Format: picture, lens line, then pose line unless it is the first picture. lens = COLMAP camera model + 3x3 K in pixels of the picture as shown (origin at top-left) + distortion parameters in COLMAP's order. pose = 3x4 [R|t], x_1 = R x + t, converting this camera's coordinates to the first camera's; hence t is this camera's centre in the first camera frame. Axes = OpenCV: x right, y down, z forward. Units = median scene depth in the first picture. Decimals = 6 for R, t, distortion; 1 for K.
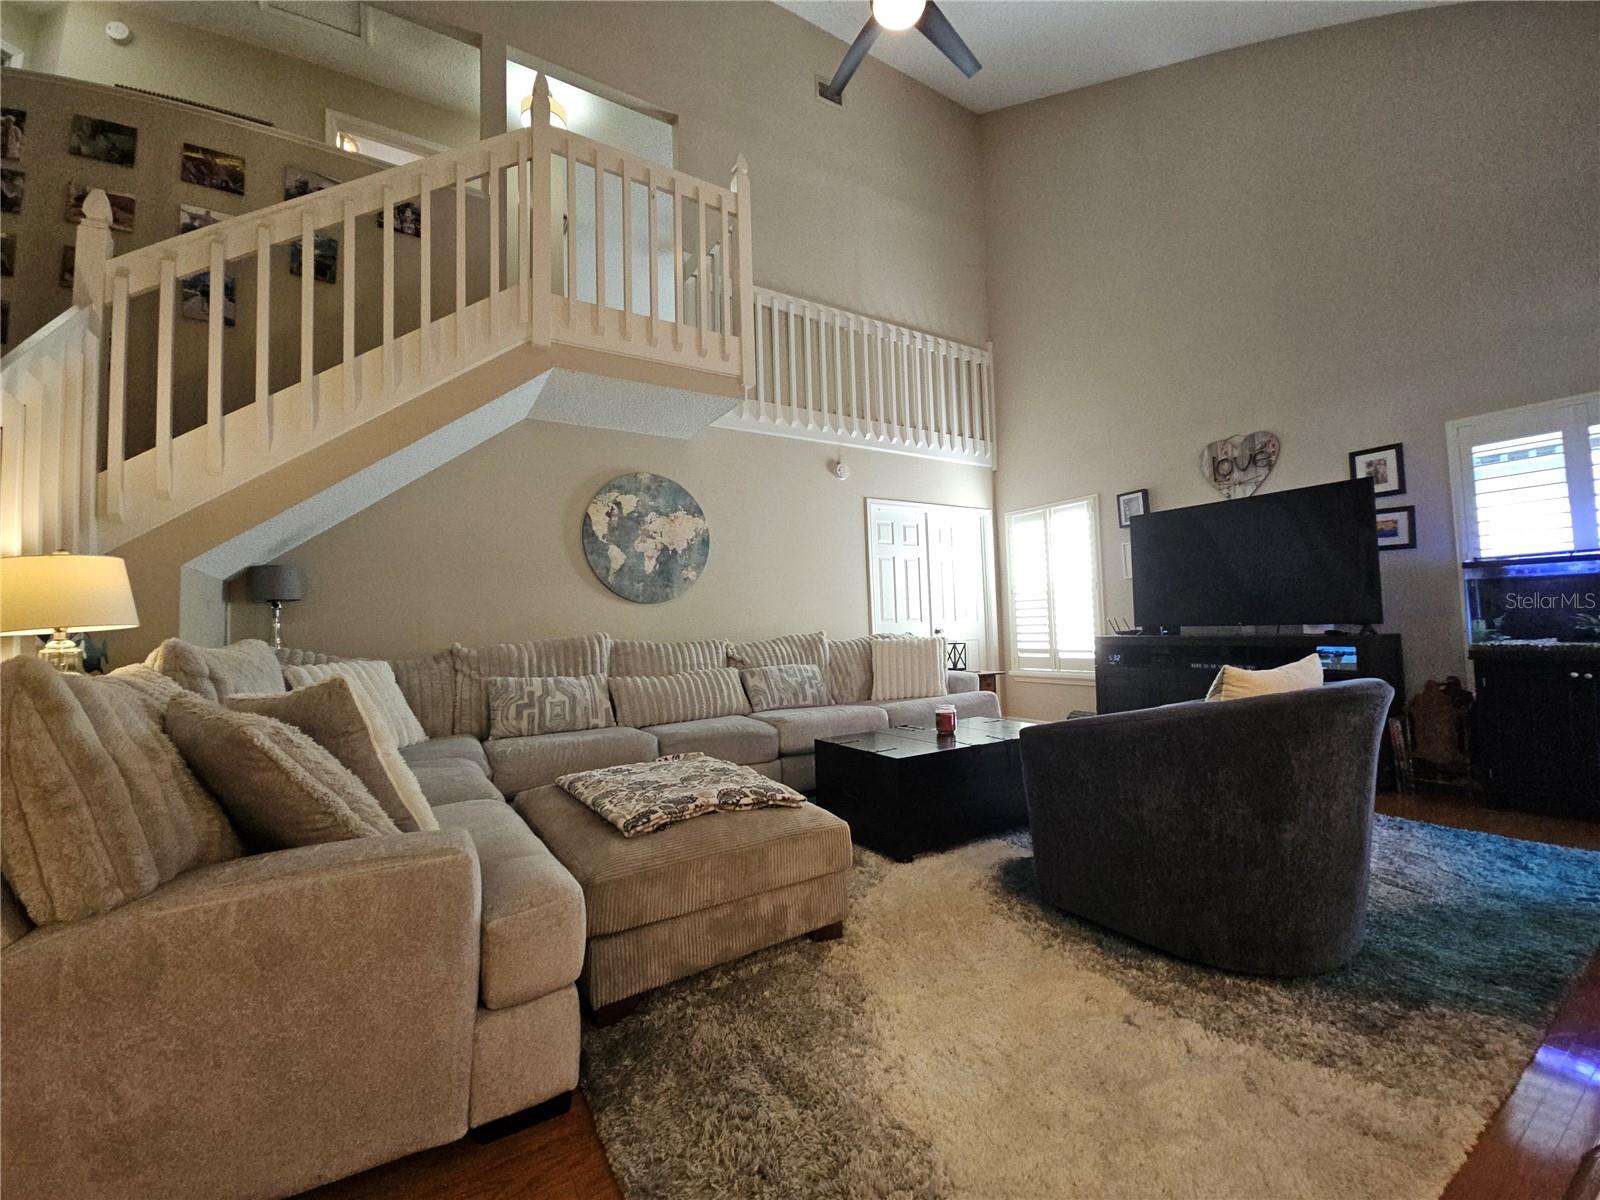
lens RADIAL K [[657.2, 0, 802.1], [0, 657.2, 587.1], [0, 0, 1]] dist [0.004529, -0.004159]
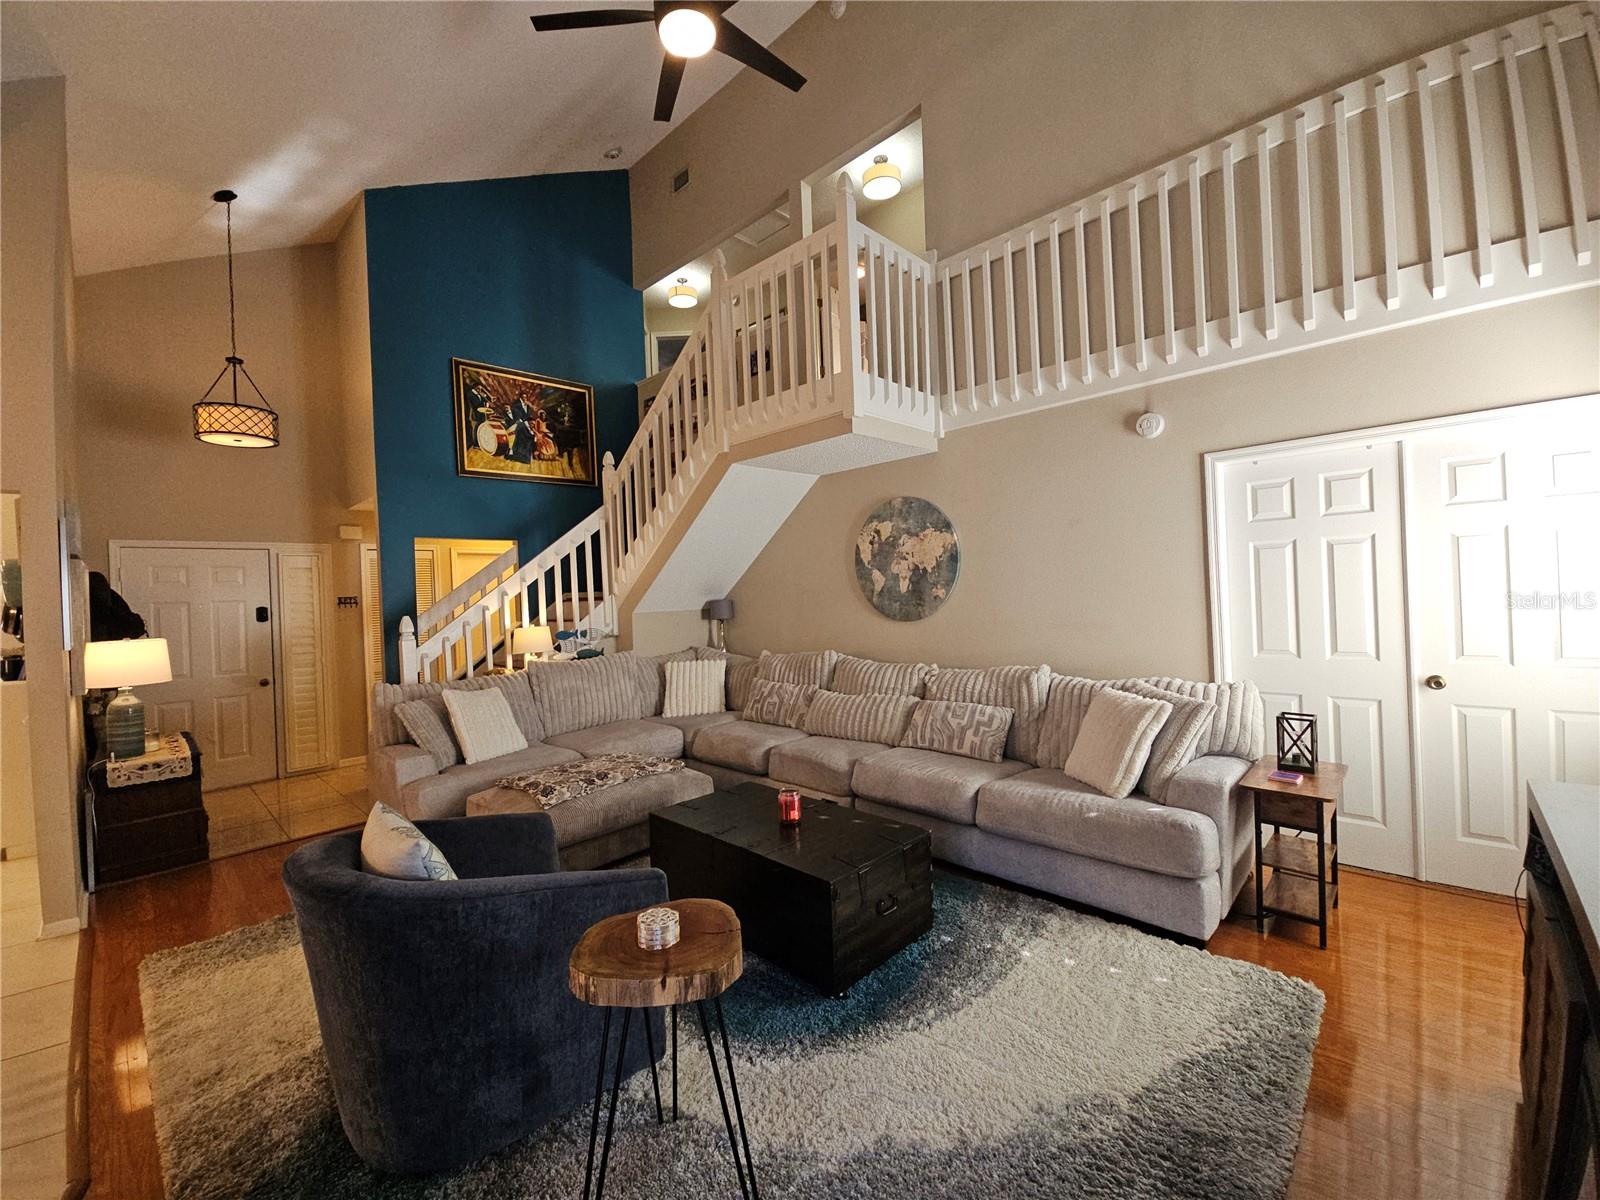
lens RADIAL K [[657.2, 0, 797.8], [0, 657.2, 595.1], [0, 0, 1]] dist [0.004529, -0.004159]
pose [[0.239100, 0.025912, -0.970649, 0.770986], [0.091879, 0.994555, 0.049182, -0.087700], [0.966638, -0.100942, 0.235417, 0.599274]]
